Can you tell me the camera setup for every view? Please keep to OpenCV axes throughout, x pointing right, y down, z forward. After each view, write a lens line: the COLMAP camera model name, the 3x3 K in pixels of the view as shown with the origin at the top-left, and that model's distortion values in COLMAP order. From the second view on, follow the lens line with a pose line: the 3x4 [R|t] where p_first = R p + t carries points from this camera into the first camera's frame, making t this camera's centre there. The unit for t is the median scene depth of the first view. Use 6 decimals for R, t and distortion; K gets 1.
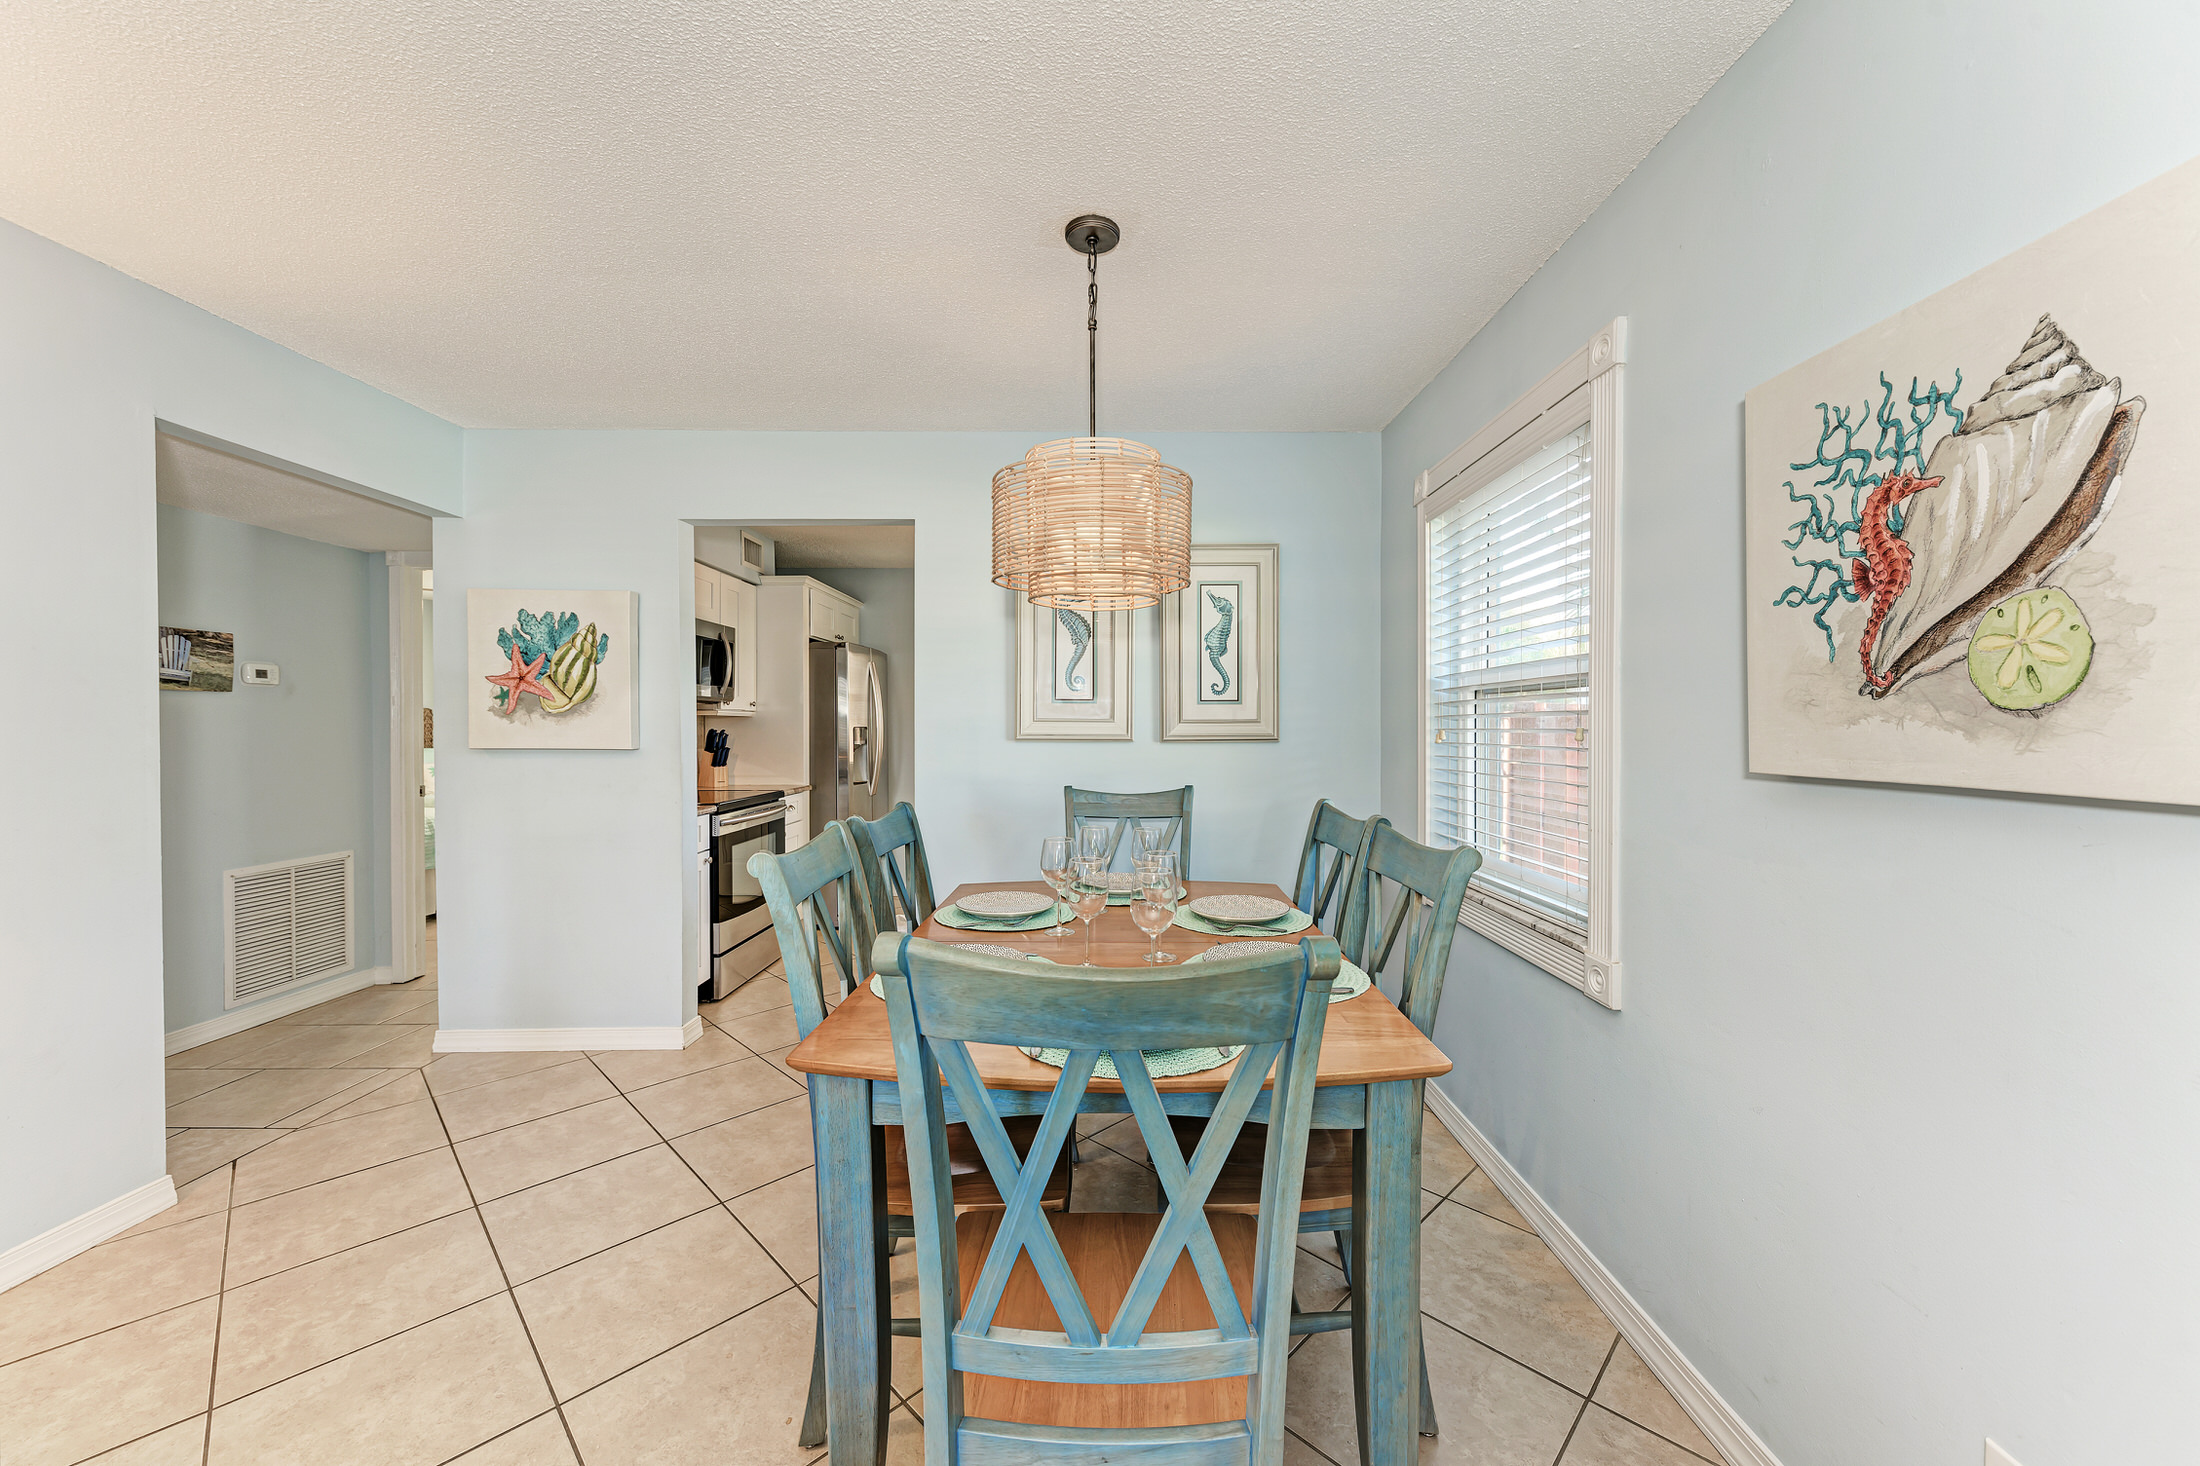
lens RADIAL K [[799.5, 0, 1132.2], [0, 799.5, 722.0], [0, 0, 1]] dist [0.006711, -0.001983]
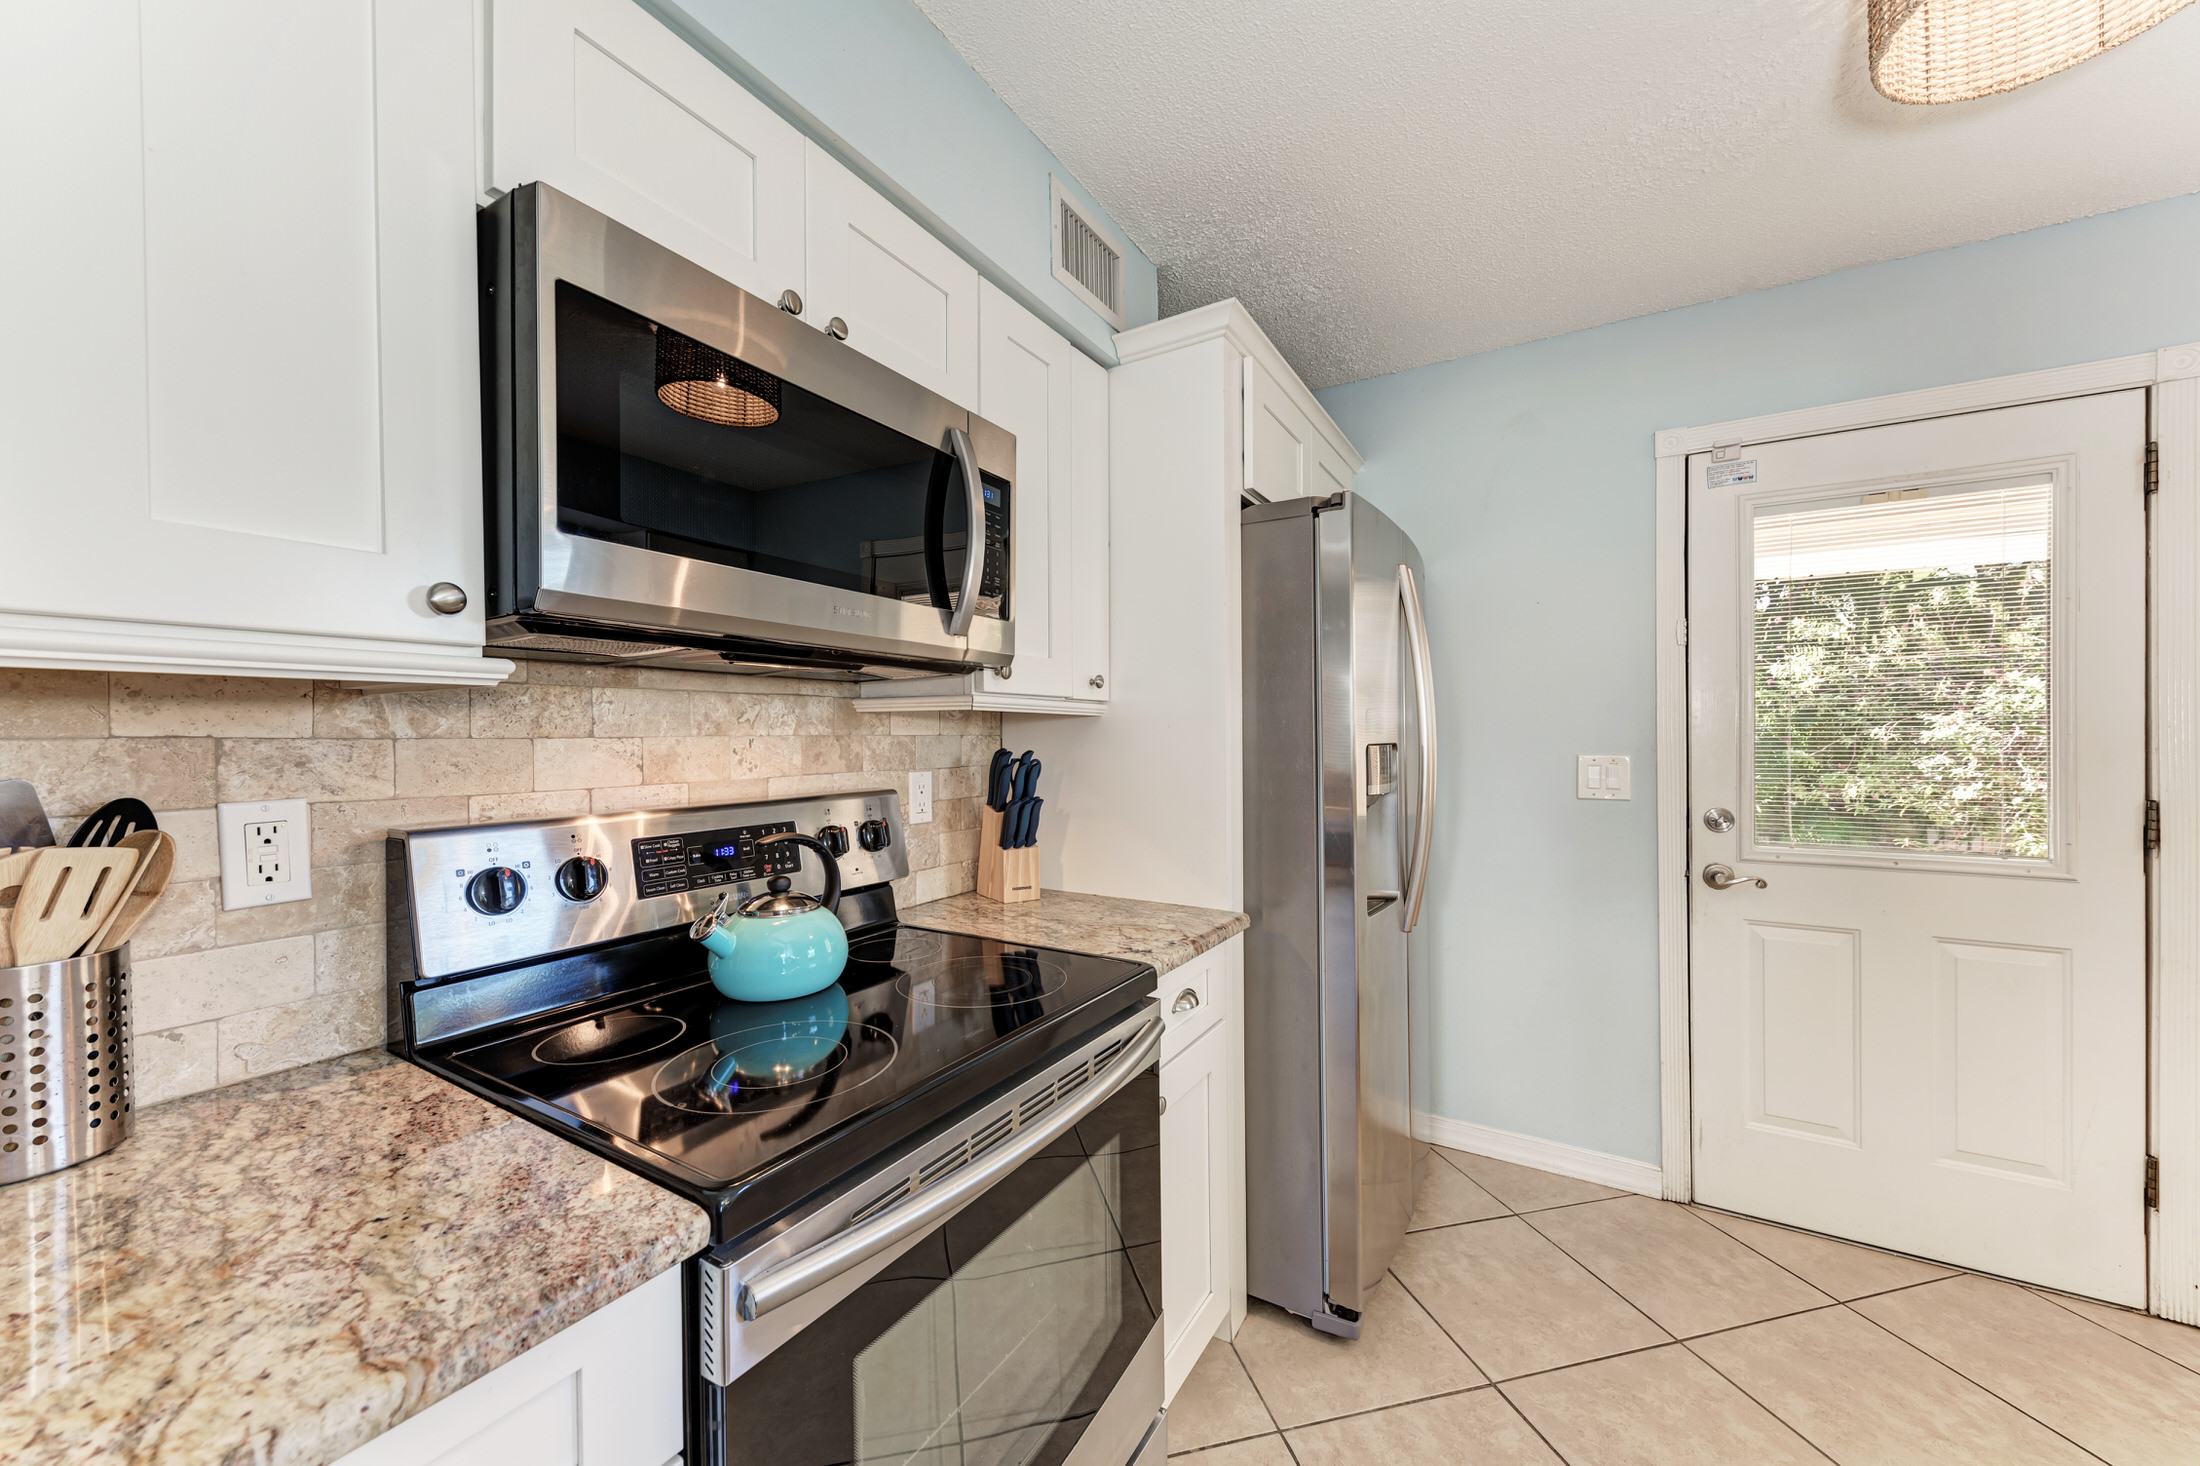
lens RADIAL K [[799.5, 0, 1101.6], [0, 799.5, 734.1], [0, 0, 1]] dist [0.006711, -0.001983]
pose [[0.841962, -0.000019, -0.539536, -0.427618], [0.001972, 0.999993, 0.003041, 0.000939], [0.539533, -0.003624, 0.841957, 1.080668]]
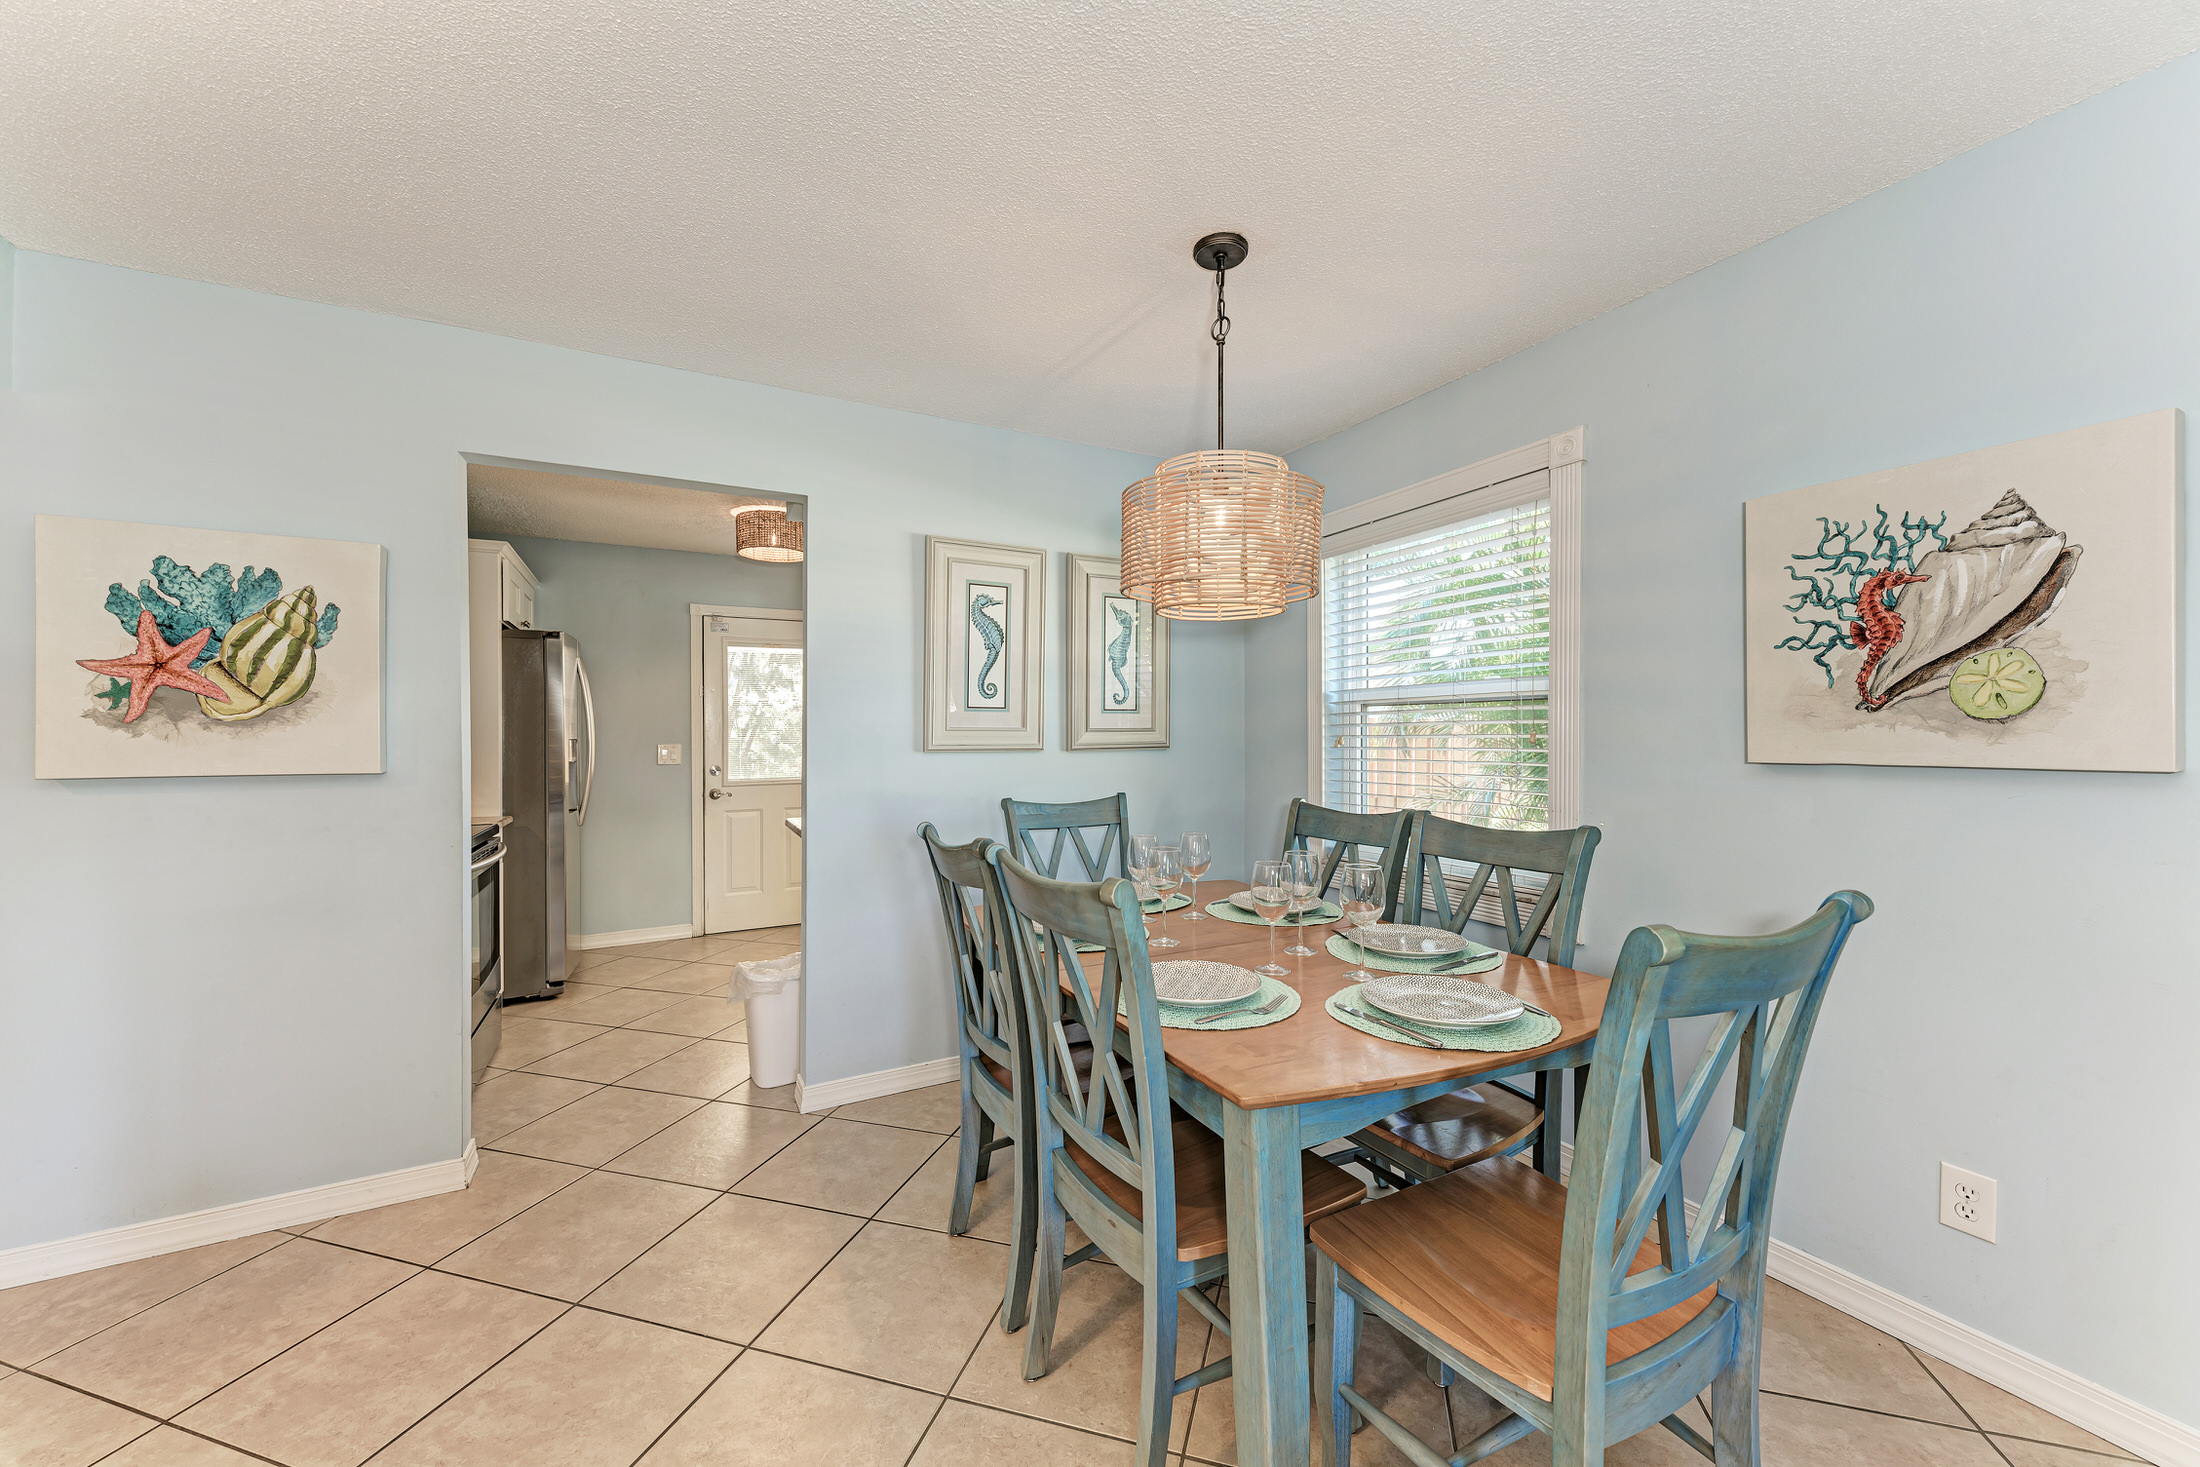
lens RADIAL K [[799.5, 0, 1099.9], [0, 799.5, 724.8], [0, 0, 1]] dist [0.006711, -0.001983]
pose [[0.892318, 0.000229, 0.451407, -0.389729], [0.004078, 0.999955, -0.008567, 0.000895], [-0.451388, 0.009485, 0.892277, 0.099992]]
